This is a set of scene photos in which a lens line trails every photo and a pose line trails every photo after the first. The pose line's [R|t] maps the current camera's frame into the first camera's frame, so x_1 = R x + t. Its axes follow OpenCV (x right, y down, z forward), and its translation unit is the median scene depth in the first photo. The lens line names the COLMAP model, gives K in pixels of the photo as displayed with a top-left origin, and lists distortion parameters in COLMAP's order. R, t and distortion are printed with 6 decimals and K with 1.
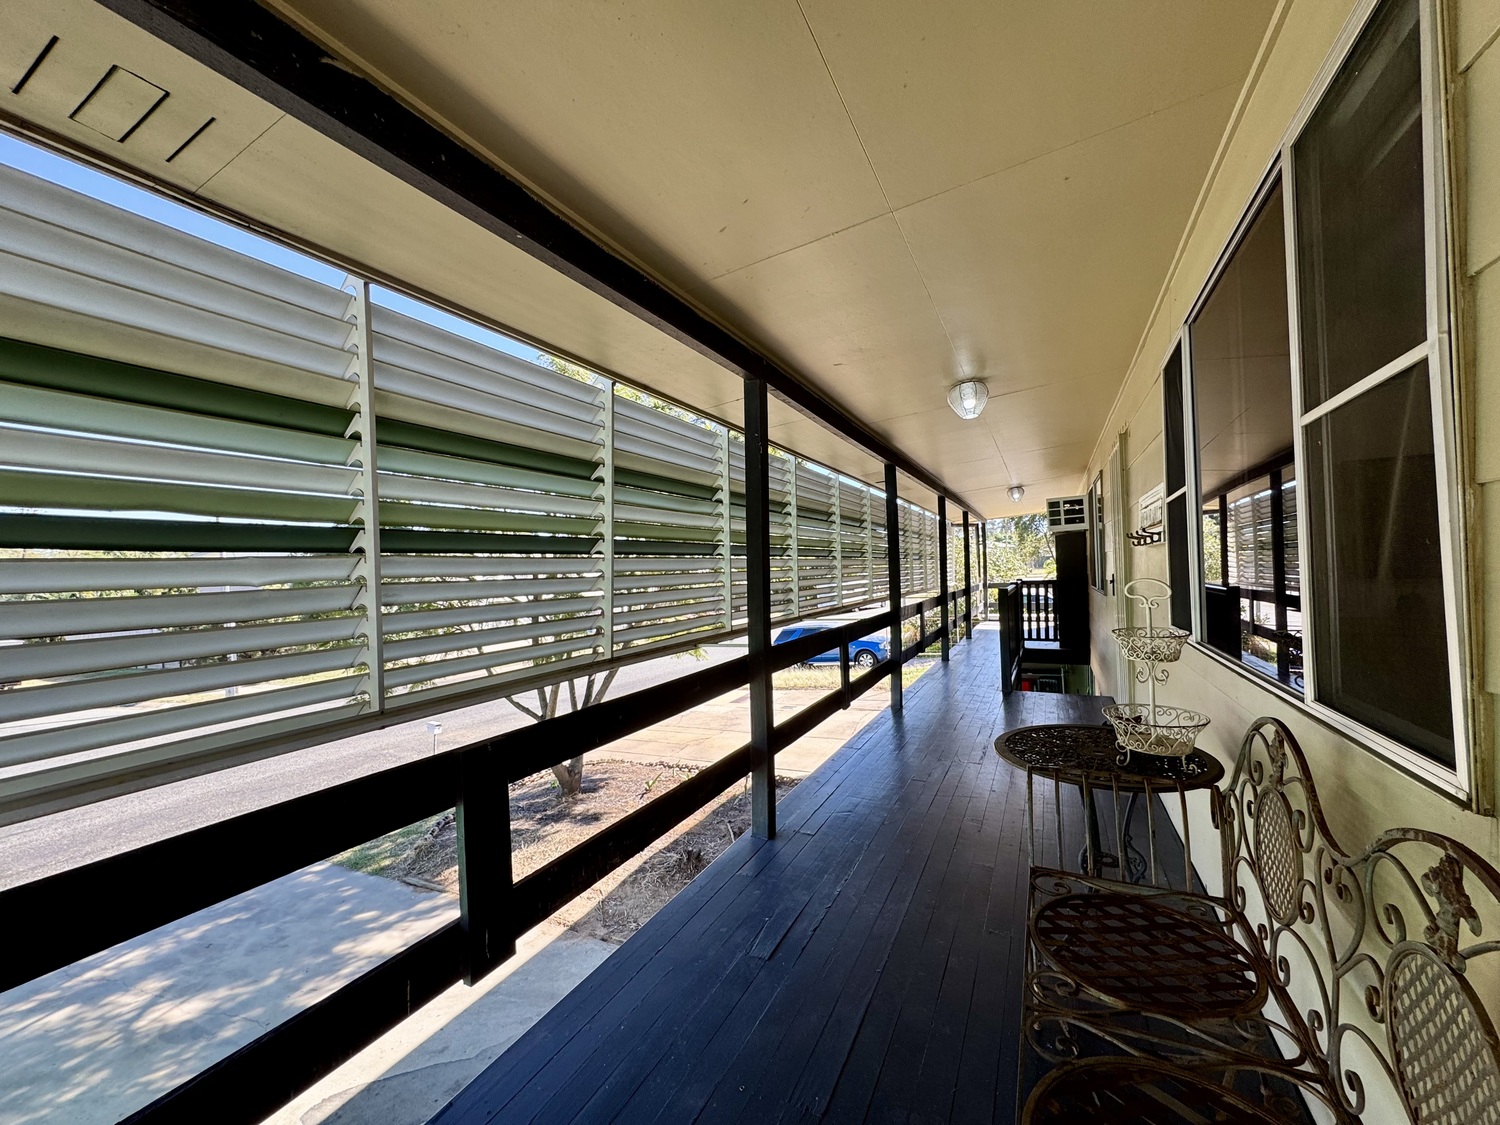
lens RADIAL K [[598.7, 0, 746.8], [0, 598.7, 559.9], [0, 0, 1]] dist [-0.003568, -0.000016]
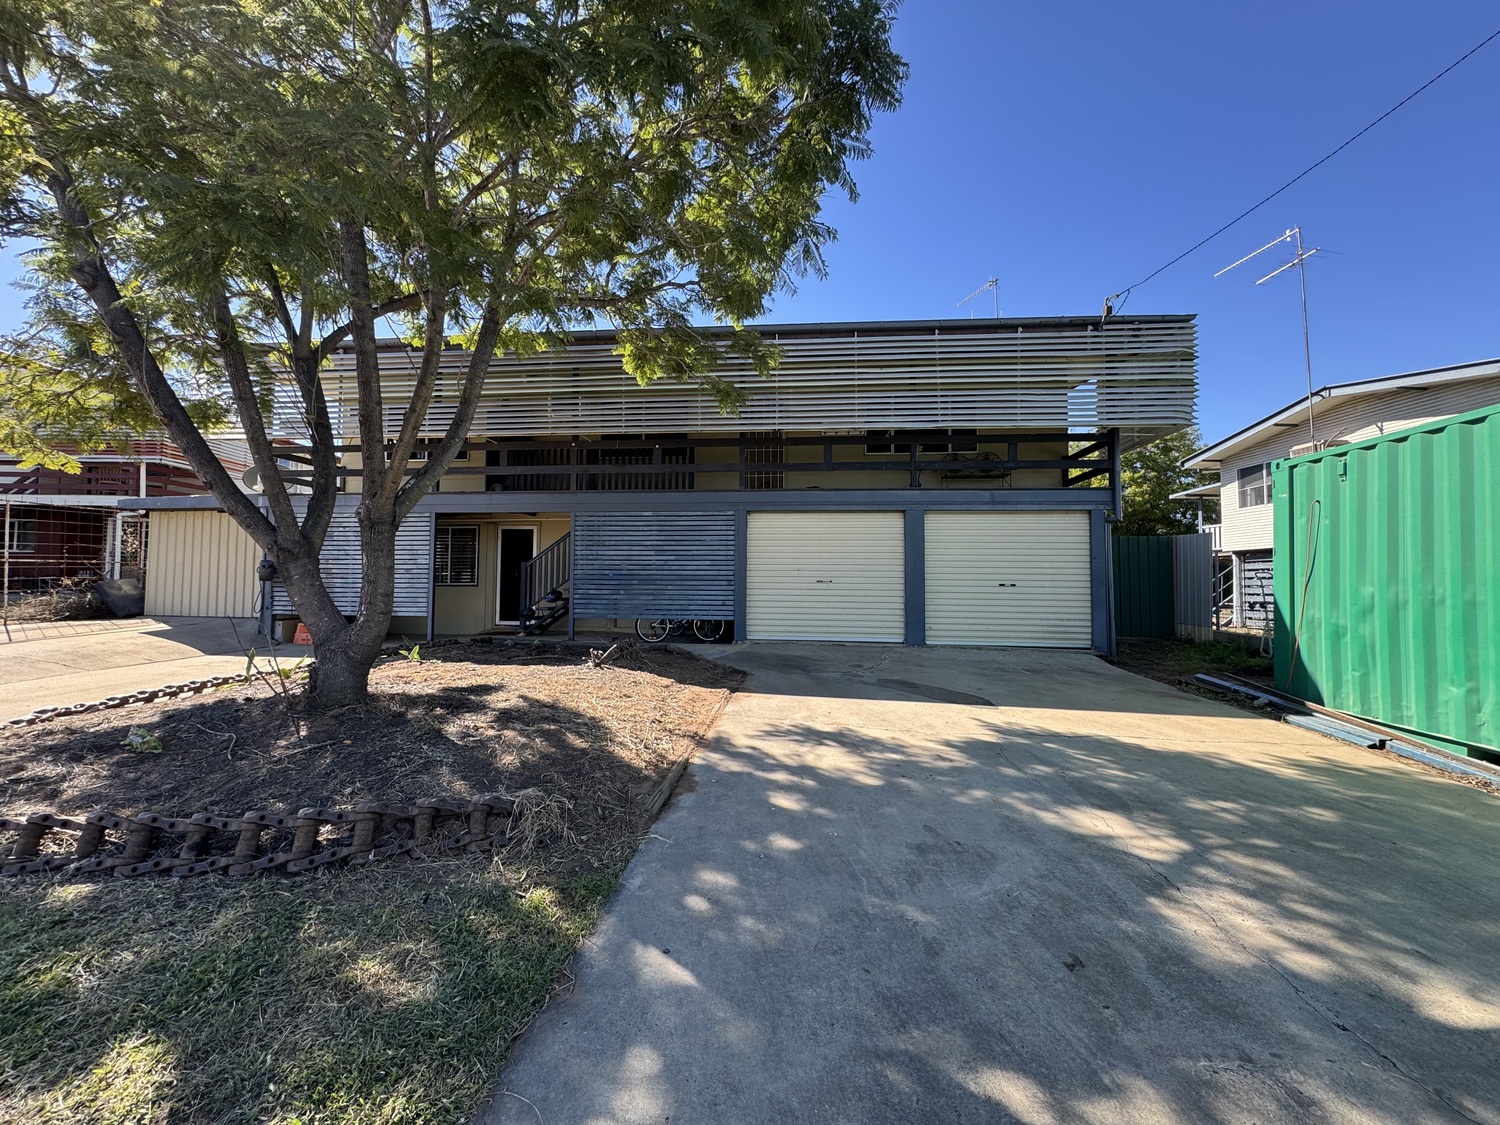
lens RADIAL K [[598.7, 0, 746.8], [0, 598.7, 559.9], [0, 0, 1]] dist [-0.003568, -0.000016]
pose [[-0.356853, 0.050430, 0.932798, -1.166427], [-0.013918, 0.998144, -0.059287, 0.469960], [-0.934057, -0.034139, -0.355489, 1.304677]]
